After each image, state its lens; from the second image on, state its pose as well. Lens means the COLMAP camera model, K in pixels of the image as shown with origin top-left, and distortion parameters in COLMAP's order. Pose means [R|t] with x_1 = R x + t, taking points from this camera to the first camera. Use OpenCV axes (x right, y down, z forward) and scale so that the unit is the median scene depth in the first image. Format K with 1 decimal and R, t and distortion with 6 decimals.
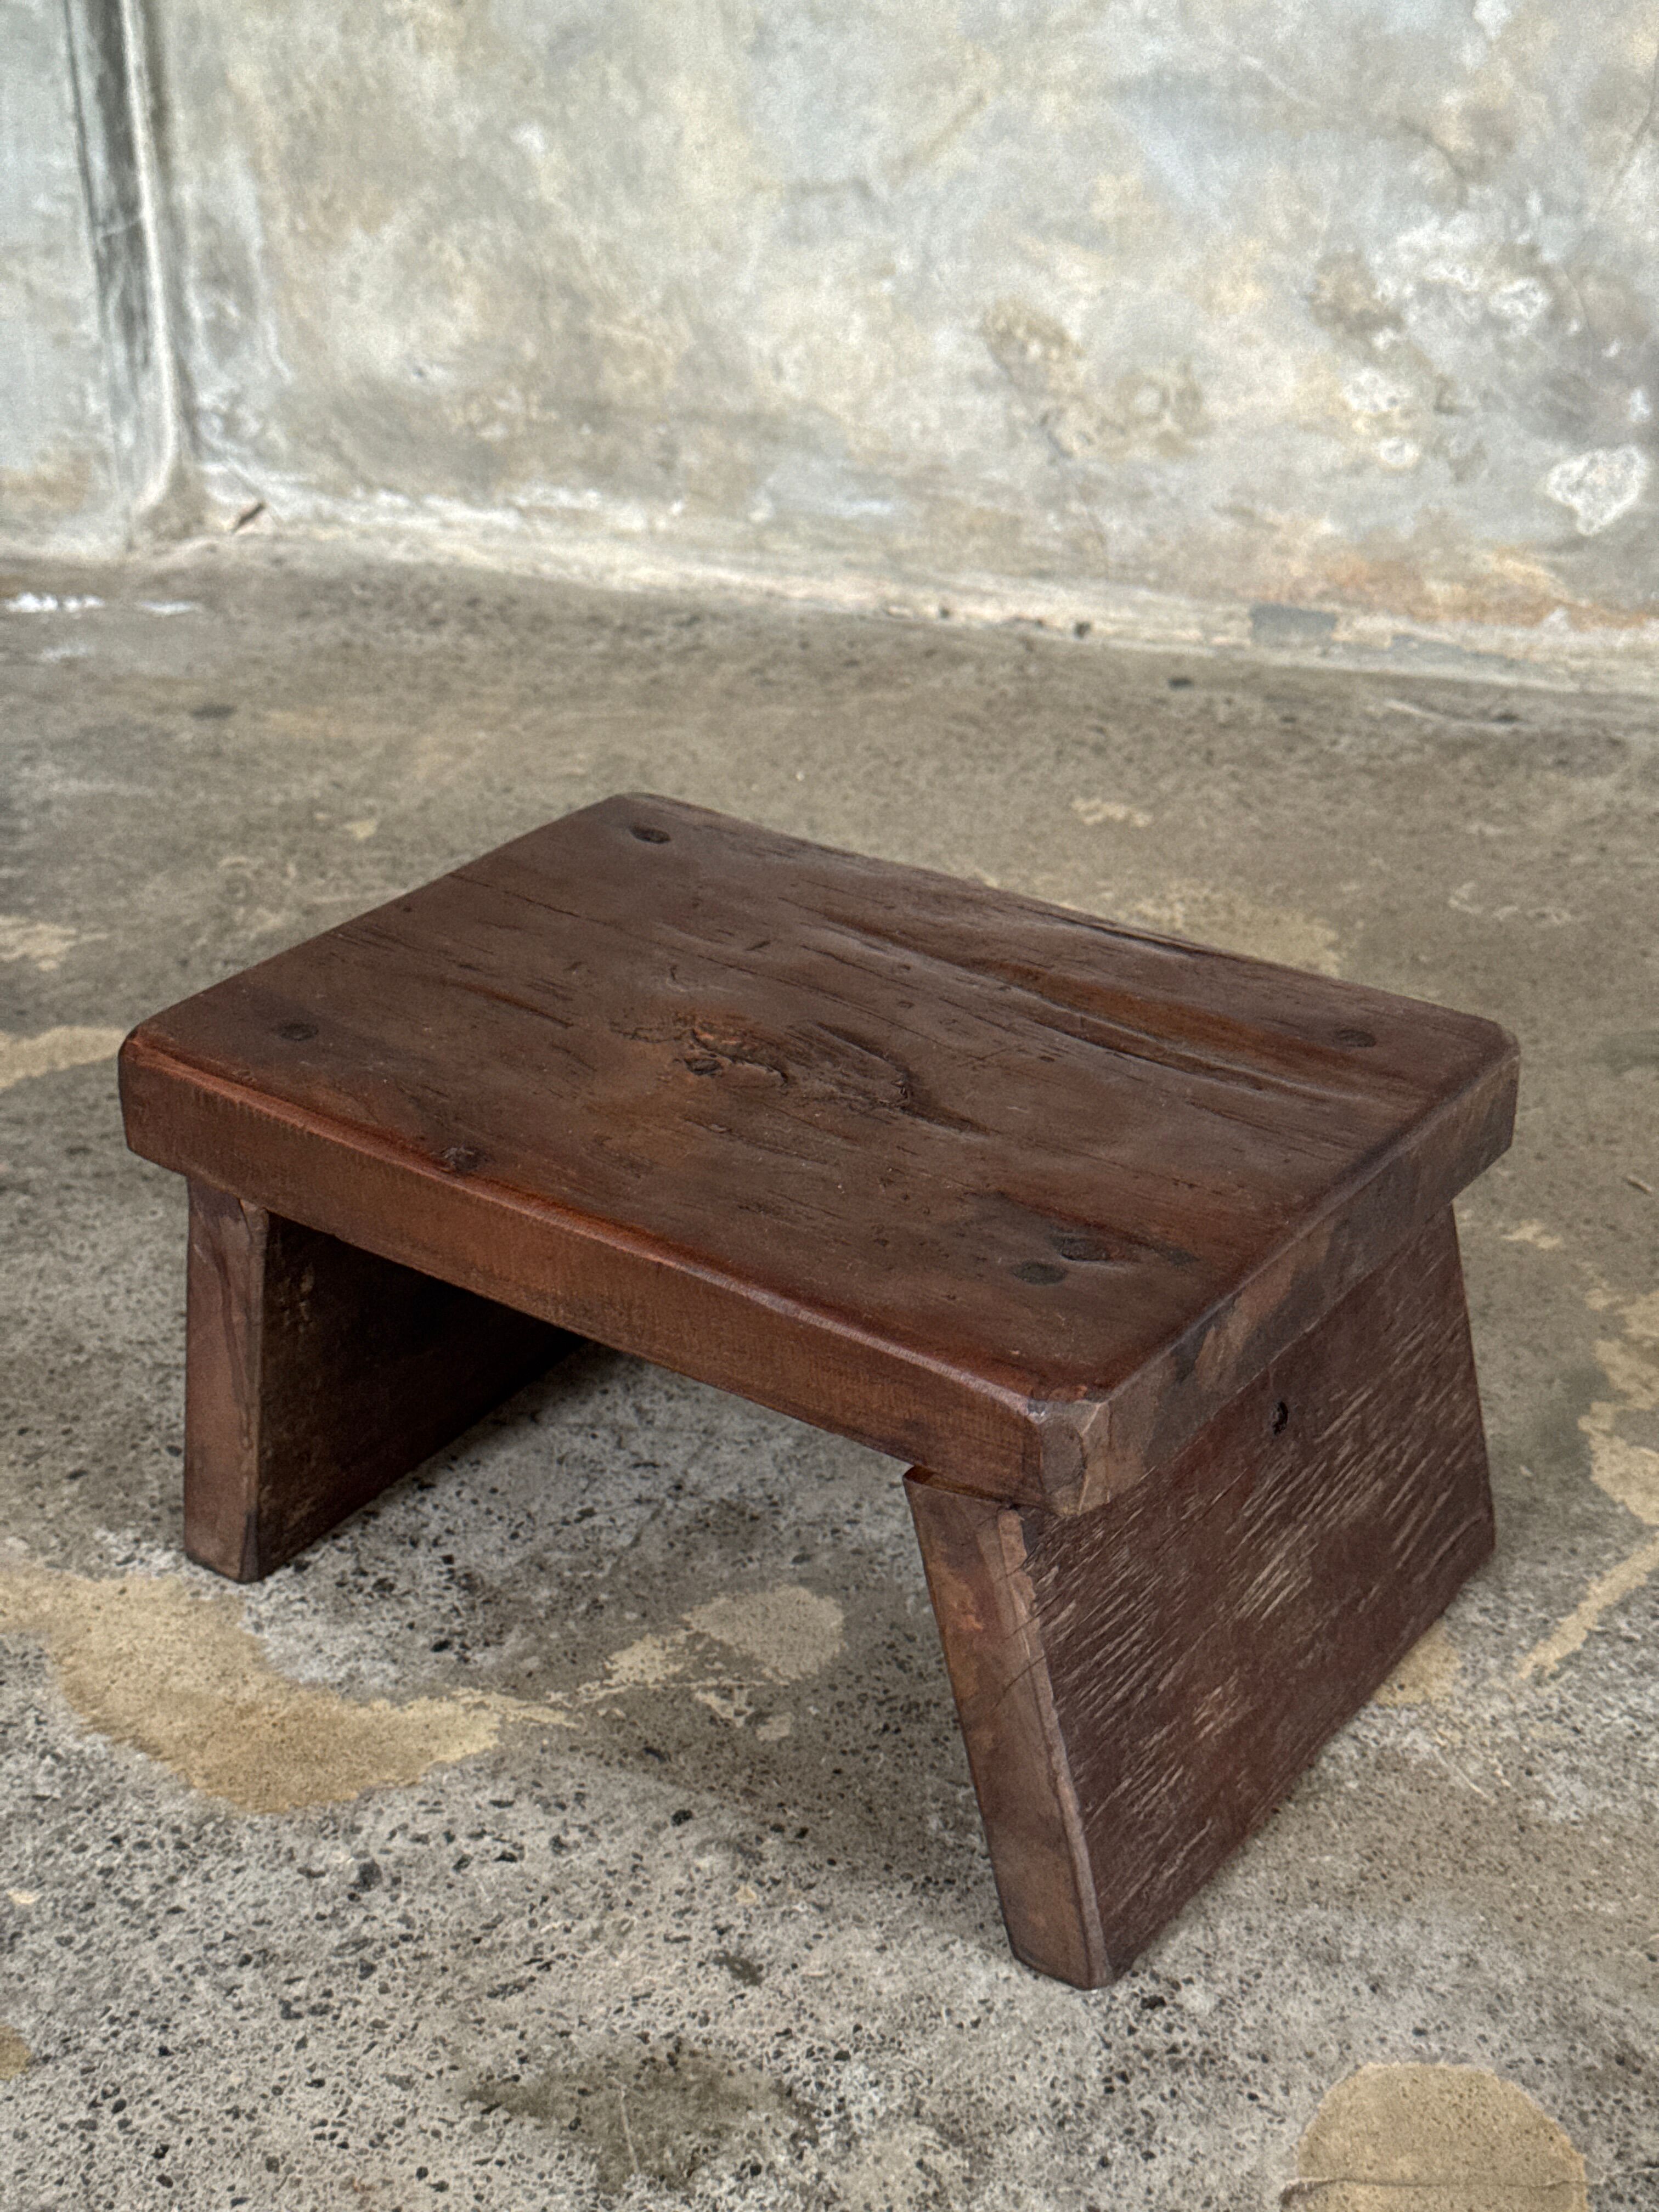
lens RADIAL K [[3116.8, 0, 794.0], [0, 3116.8, 1115.1], [0, 0, 1]] dist [0.086312, 0.000000]
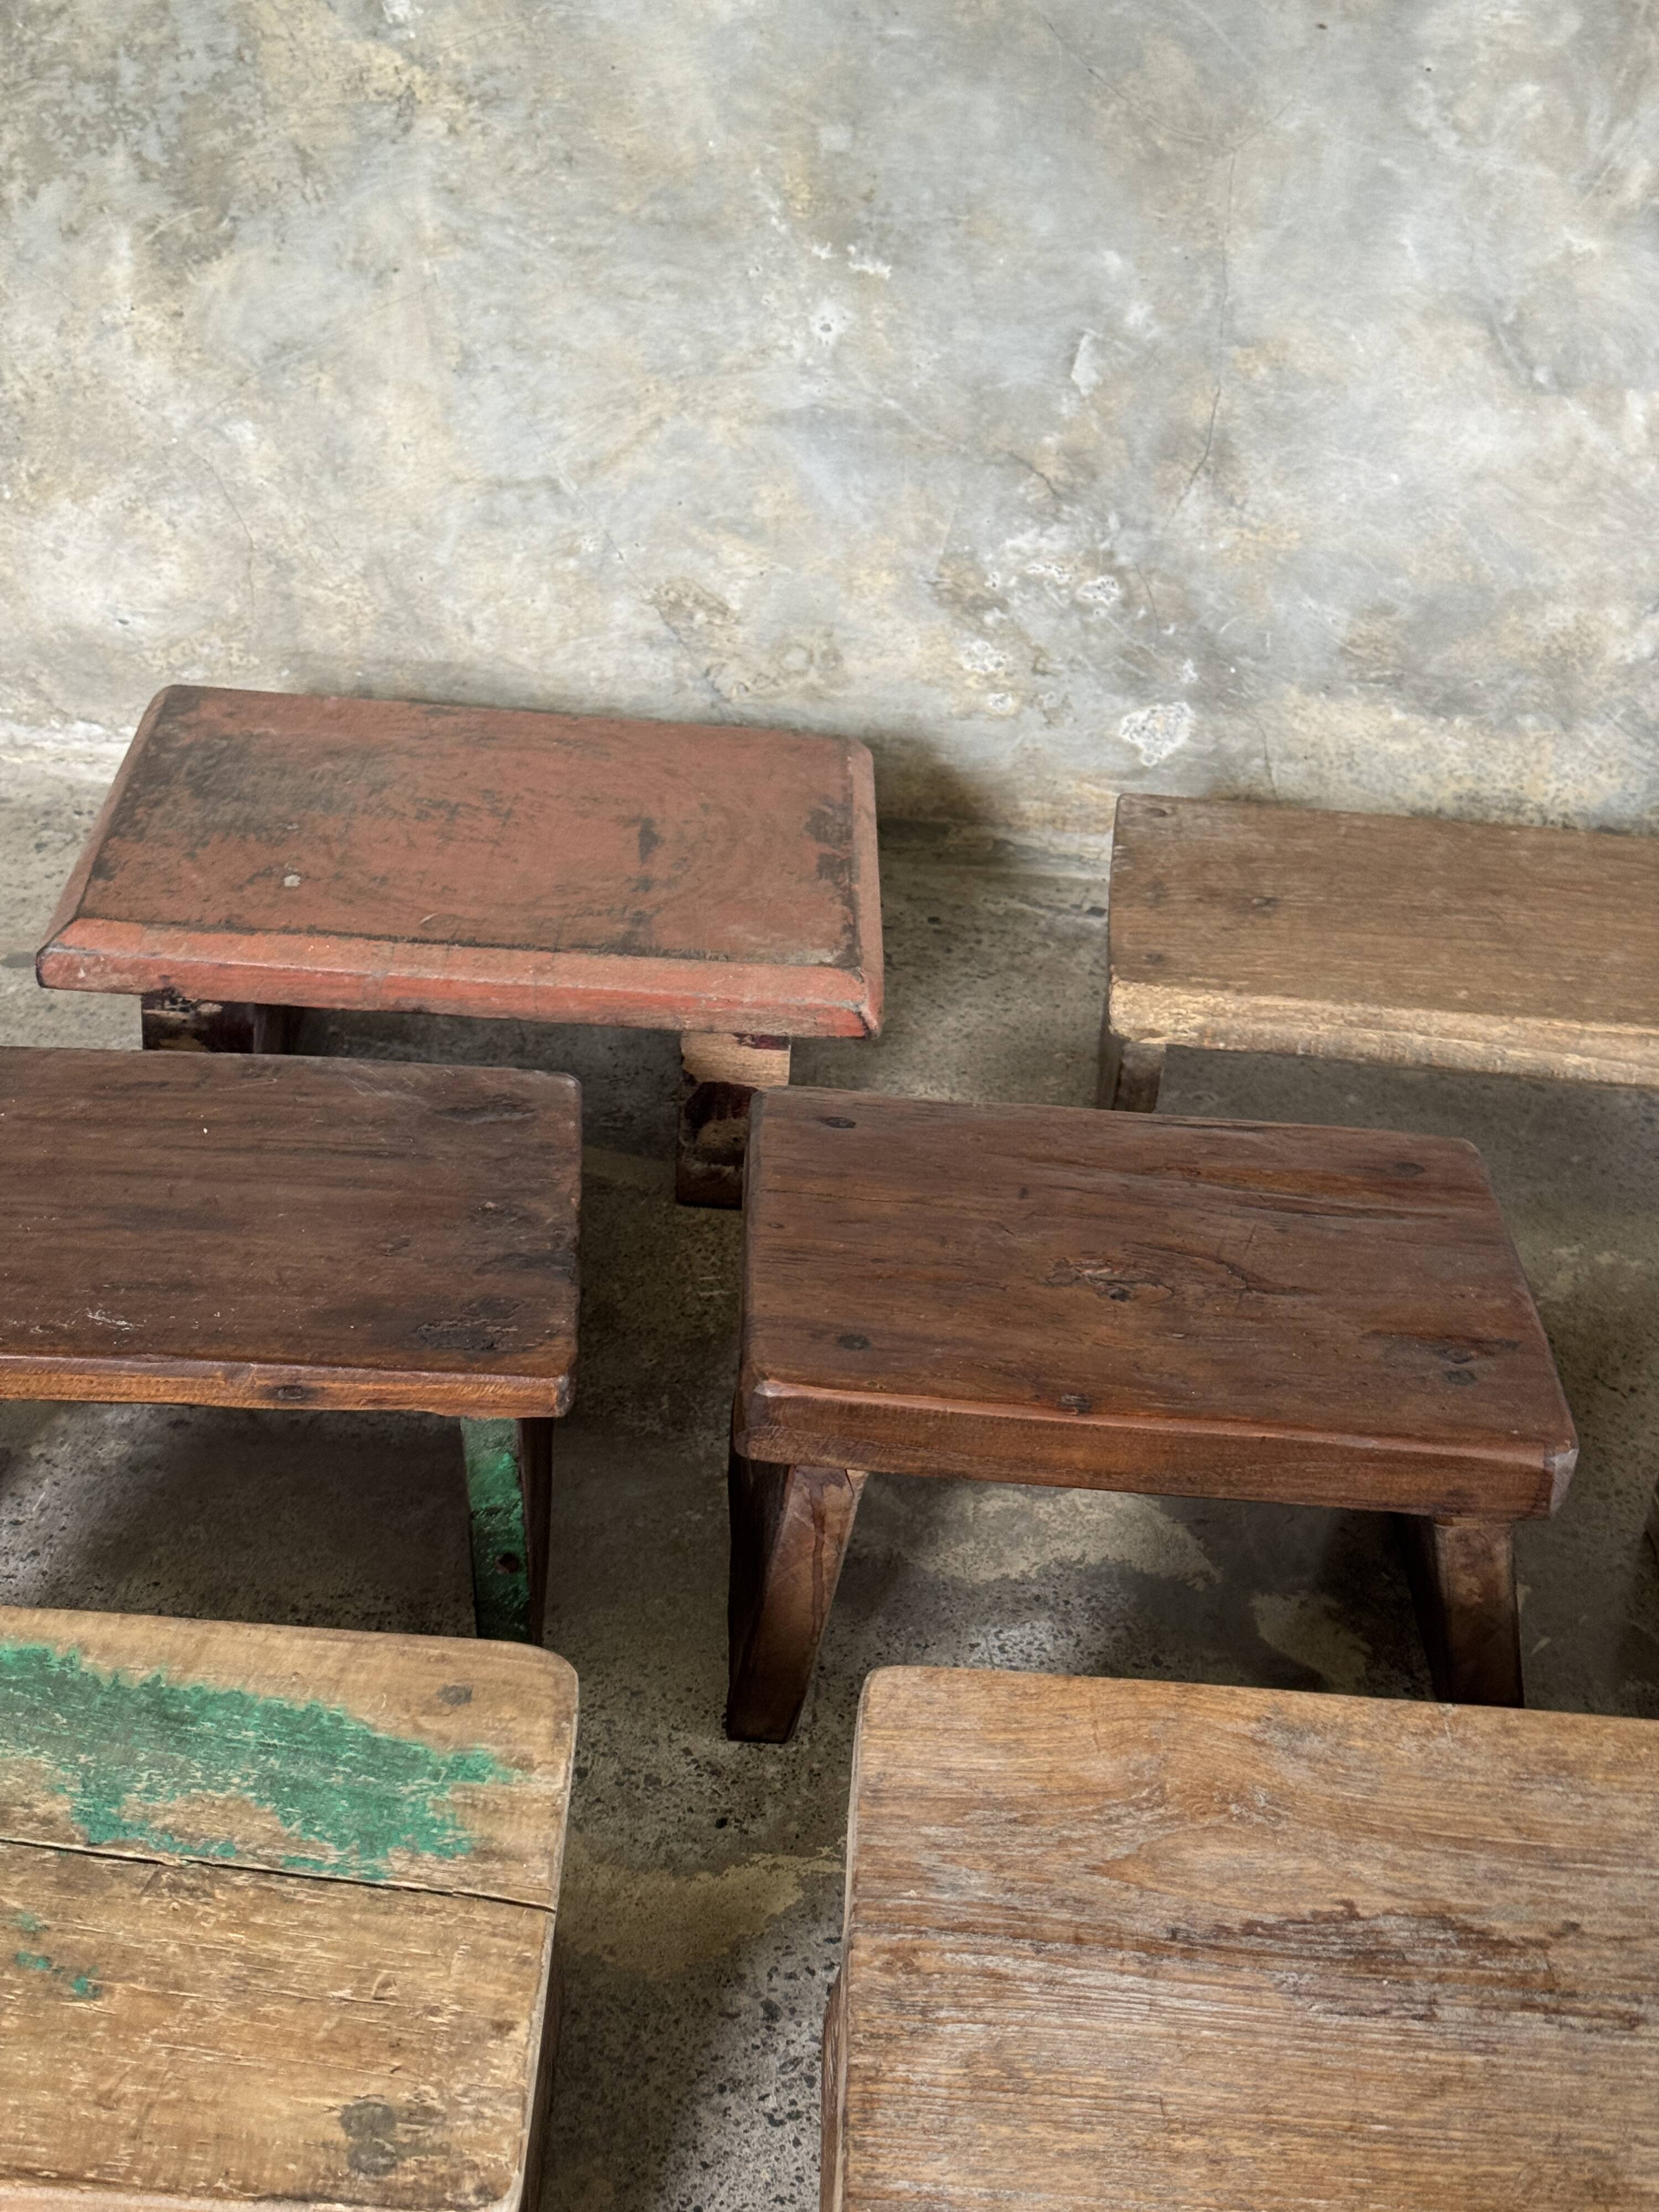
lens RADIAL K [[3116.8, 0, 801.5], [0, 3116.8, 1131.3], [0, 0, 1]] dist [0.086312, 0.000000]
pose [[0.945367, -0.082686, 0.315347, -0.303923], [0.064704, 0.995647, 0.067093, -0.135444], [-0.319522, -0.043023, 0.946602, -0.170506]]
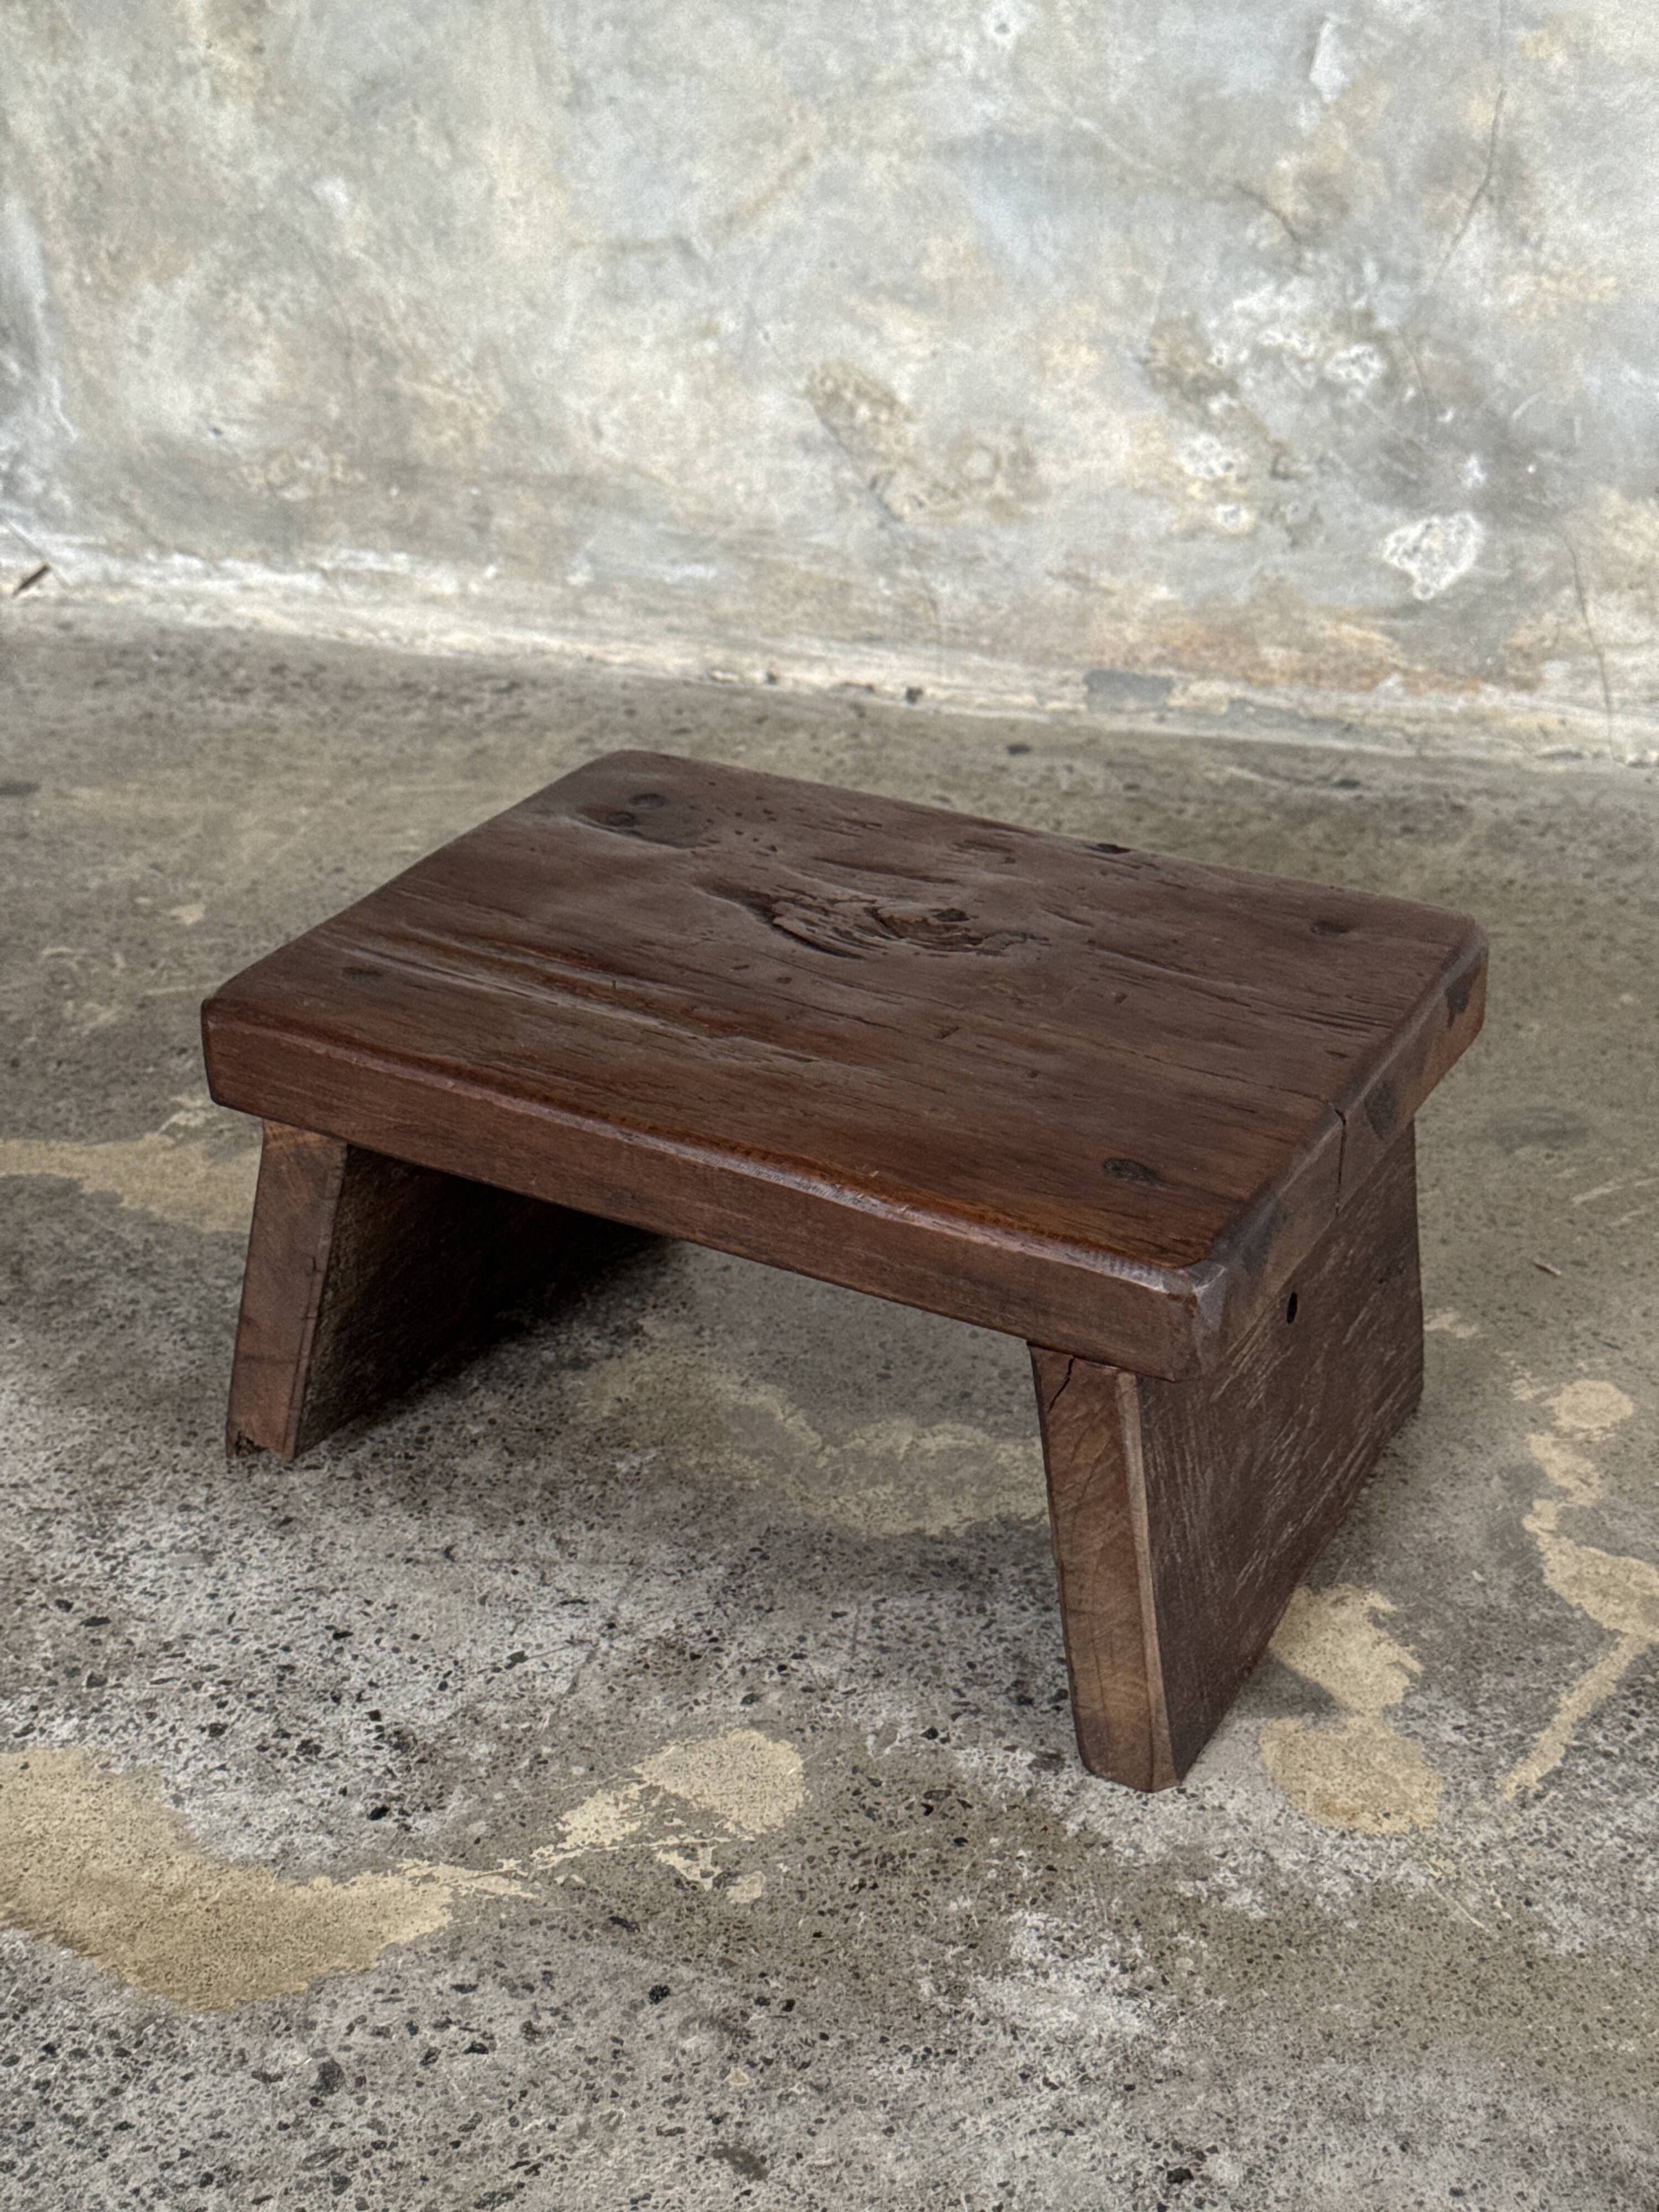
lens RADIAL K [[3116.8, 0, 800.0], [0, 3116.8, 1116.3], [0, 0, 1]] dist [0.086312, 0.000000]
pose [[0.994932, -0.021939, 0.098129, -0.047428], [0.022707, 0.999720, -0.006717, -0.019126], [-0.097954, 0.008911, 0.995151, 0.031133]]
